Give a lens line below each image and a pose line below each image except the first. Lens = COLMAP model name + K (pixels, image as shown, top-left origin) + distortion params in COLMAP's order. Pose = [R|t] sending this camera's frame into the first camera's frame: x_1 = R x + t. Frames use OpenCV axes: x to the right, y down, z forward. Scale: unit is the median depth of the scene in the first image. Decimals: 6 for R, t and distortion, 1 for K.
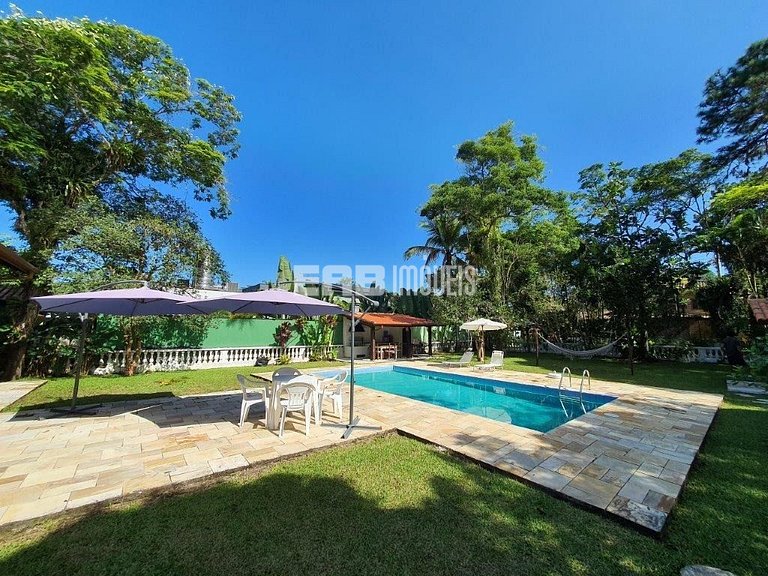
lens RADIAL K [[303.3, 0, 382.0], [0, 303.3, 289.5], [0, 0, 1]] dist [-0.001563, 0.000077]
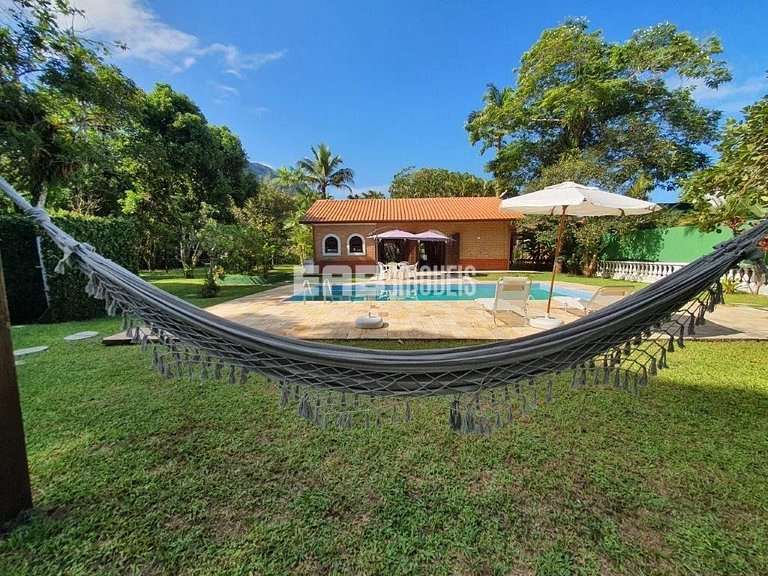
lens RADIAL K [[303.3, 0, 382.0], [0, 303.3, 289.5], [0, 0, 1]] dist [-0.001563, 0.000077]
pose [[-0.678618, 0.078694, -0.730264, 0.595538], [0.111498, 0.993759, 0.003477, 0.159124], [0.725979, -0.079064, -0.683156, 0.890832]]
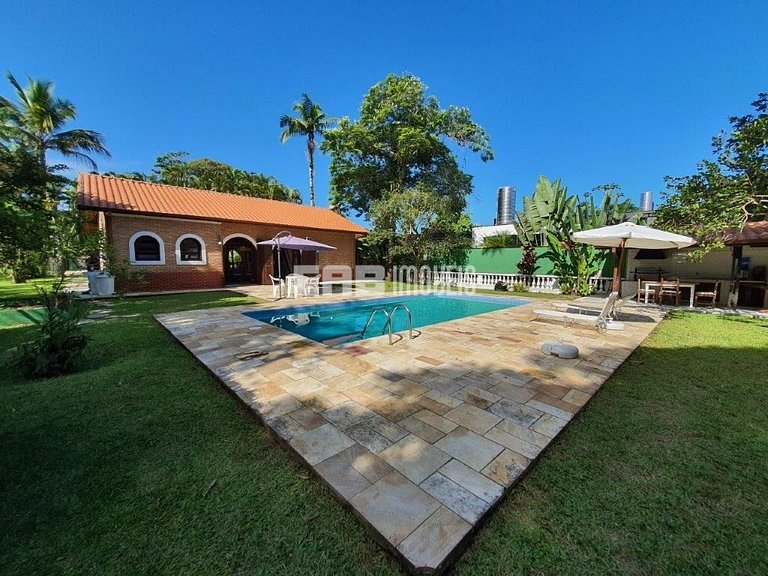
lens RADIAL K [[303.3, 0, 382.0], [0, 303.3, 289.5], [0, 0, 1]] dist [-0.001563, 0.000077]
pose [[0.028638, 0.084902, -0.995978, 0.651847], [0.136921, 0.986661, 0.088045, 0.088045], [0.990168, -0.138891, 0.016631, 0.530930]]
